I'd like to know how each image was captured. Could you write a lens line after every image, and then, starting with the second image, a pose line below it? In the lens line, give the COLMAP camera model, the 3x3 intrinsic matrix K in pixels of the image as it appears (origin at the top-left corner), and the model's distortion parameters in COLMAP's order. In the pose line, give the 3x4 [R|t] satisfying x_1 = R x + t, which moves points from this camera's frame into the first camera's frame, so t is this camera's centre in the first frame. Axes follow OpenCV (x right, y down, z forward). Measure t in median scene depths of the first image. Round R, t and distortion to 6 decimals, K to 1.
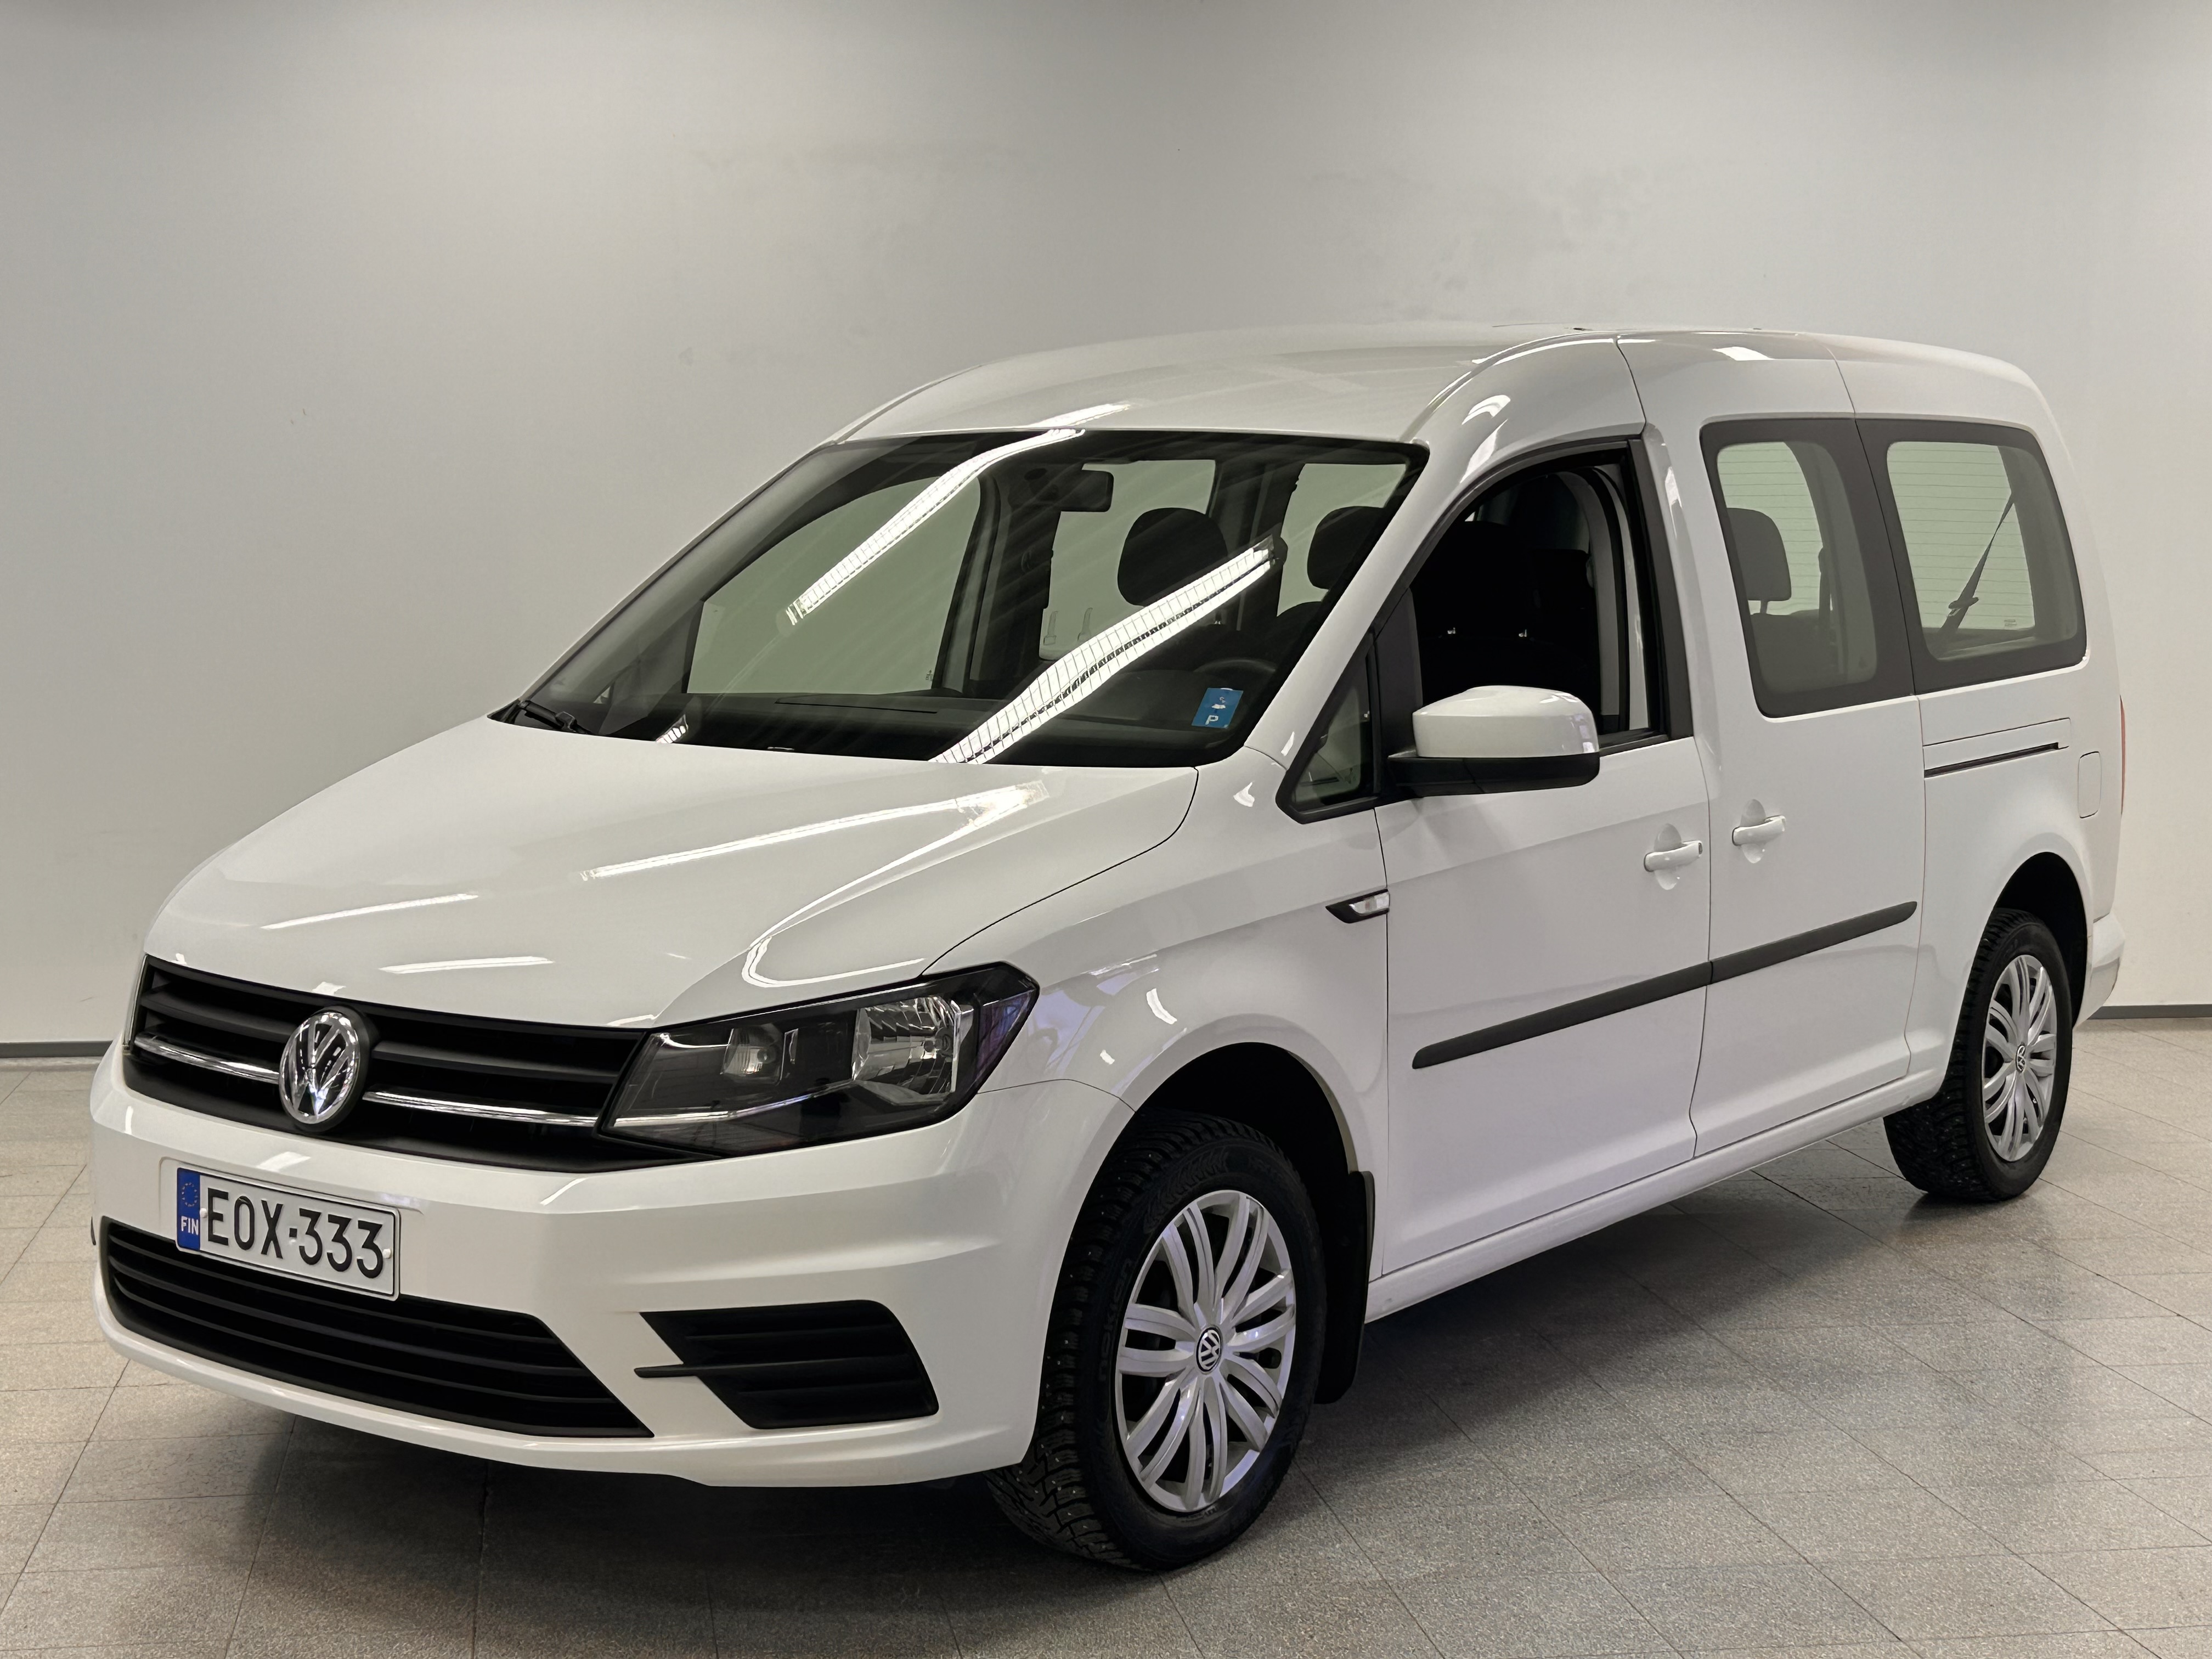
lens RADIAL K [[3175.3, 0, 1106.0], [0, 3175.3, 829.5], [0, 0, 1]] dist [0.213485, -0.875378]
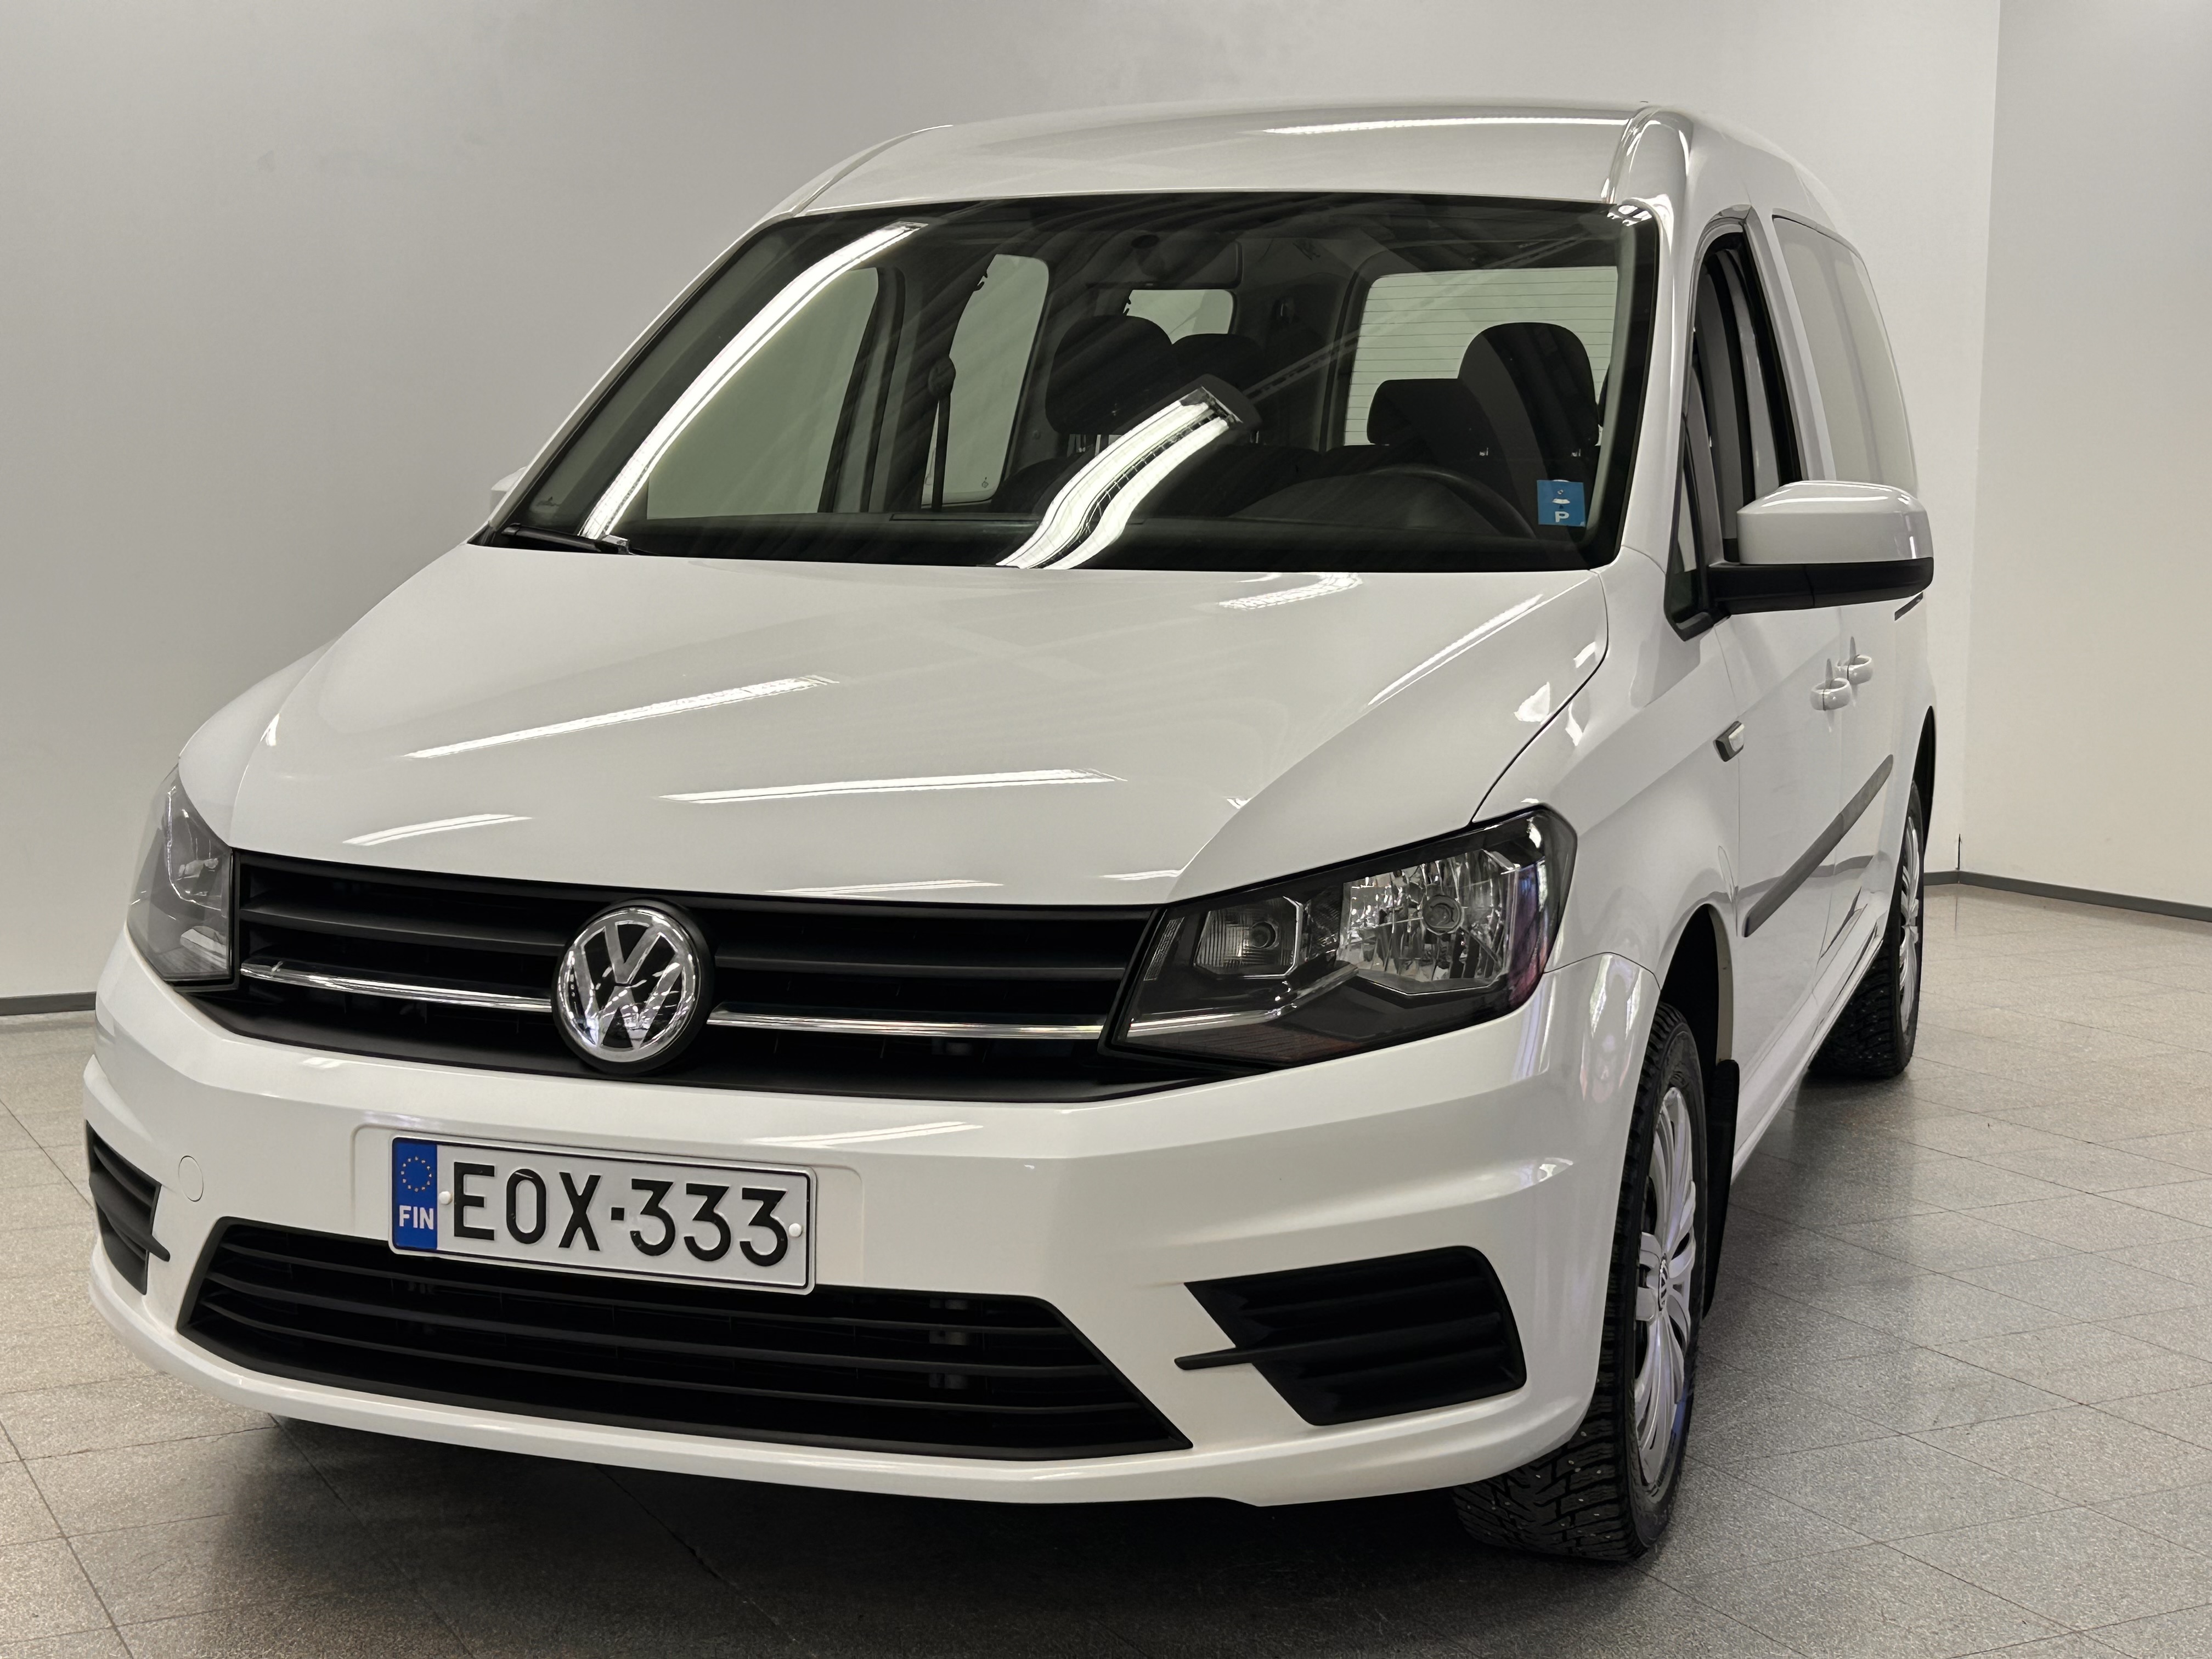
lens RADIAL K [[3175.3, 0, 1106.0], [0, 3175.3, 829.5], [0, 0, 1]] dist [0.213485, -0.875378]
pose [[0.950855, -0.035187, 0.307630, -0.366539], [0.030835, 0.999344, 0.018997, 0.029068], [-0.308097, -0.008578, 0.951316, 0.283813]]
